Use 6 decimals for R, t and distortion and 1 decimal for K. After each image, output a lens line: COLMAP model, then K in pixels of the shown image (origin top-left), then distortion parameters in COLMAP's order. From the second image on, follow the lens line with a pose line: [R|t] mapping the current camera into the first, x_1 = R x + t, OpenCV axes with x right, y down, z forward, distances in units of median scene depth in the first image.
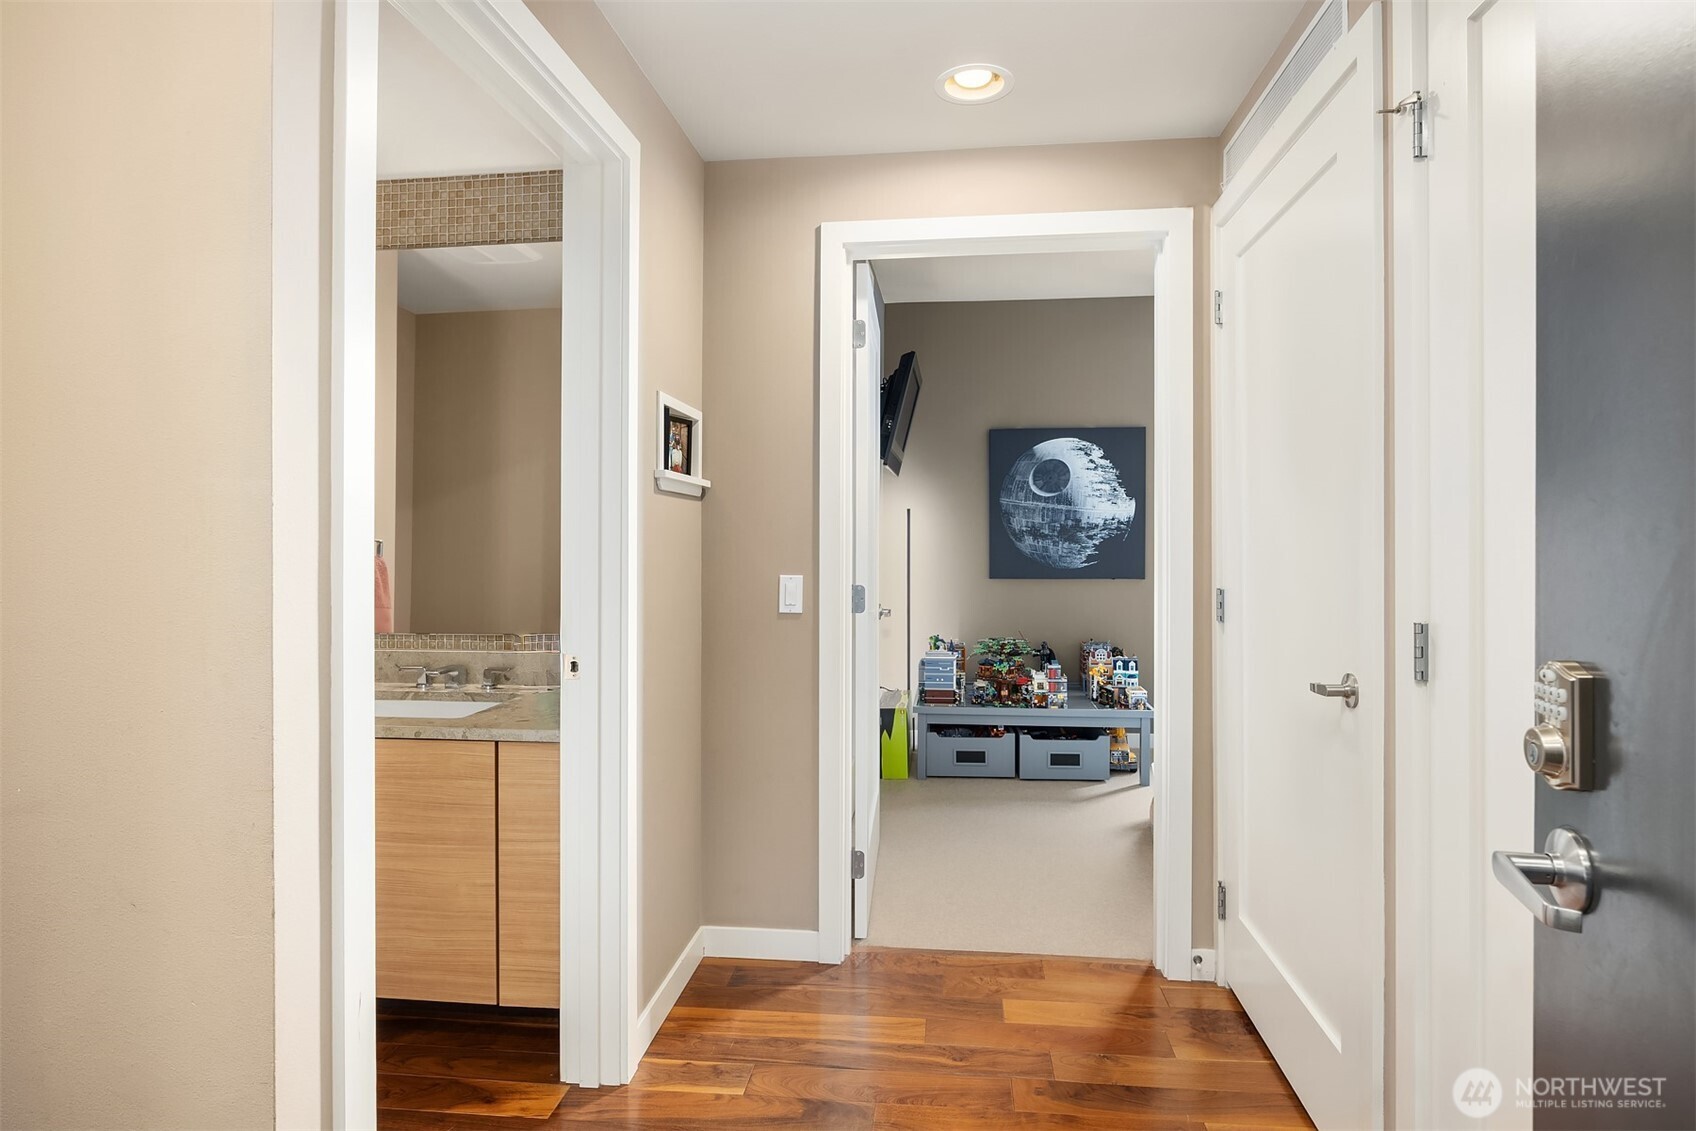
lens RADIAL K [[915.0, 0, 855.6], [0, 915.0, 542.4], [0, 0, 1]] dist [0.000535, 0.000072]
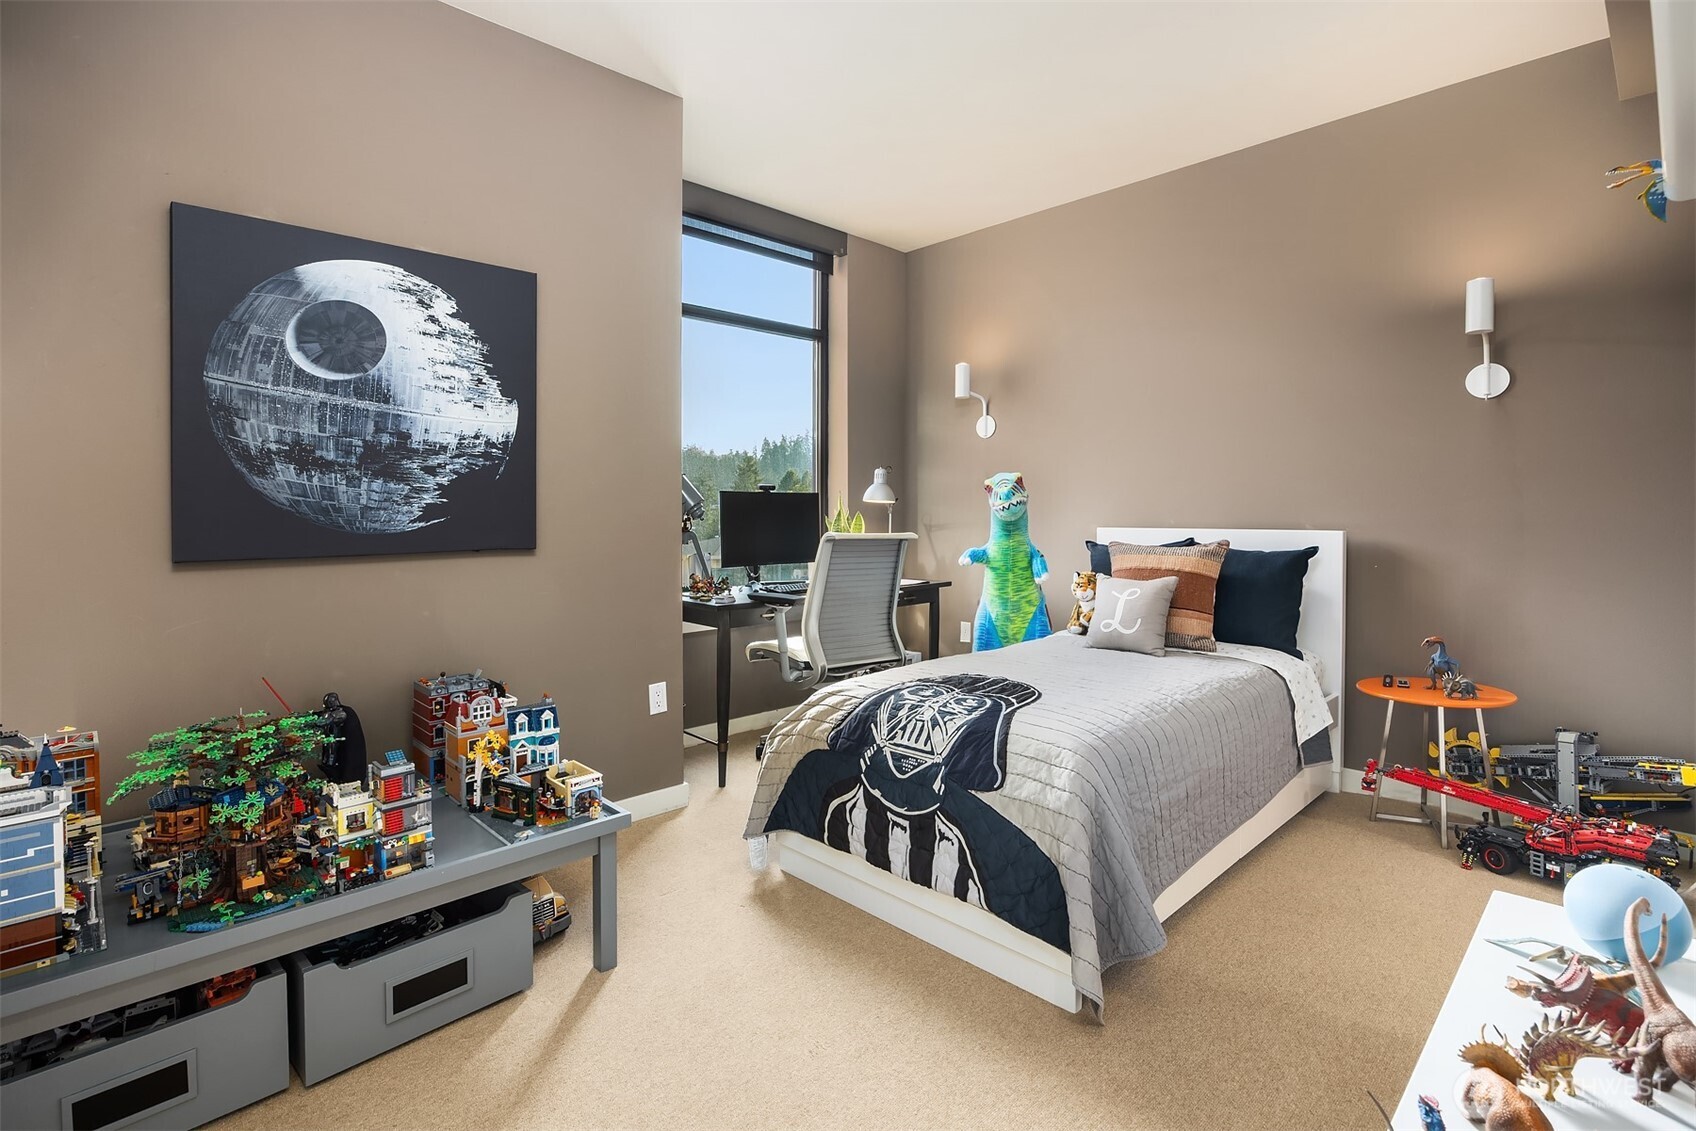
lens RADIAL K [[800.6, 0, 853.6], [0, 800.6, 516.9], [0, 0, 1]] dist [-0.001434, -0.000456]
pose [[0.630736, -0.011159, 0.775917, 0.065666], [0.008216, 0.999937, 0.007703, 0.020299], [-0.775954, 0.001517, 0.630788, 0.585817]]
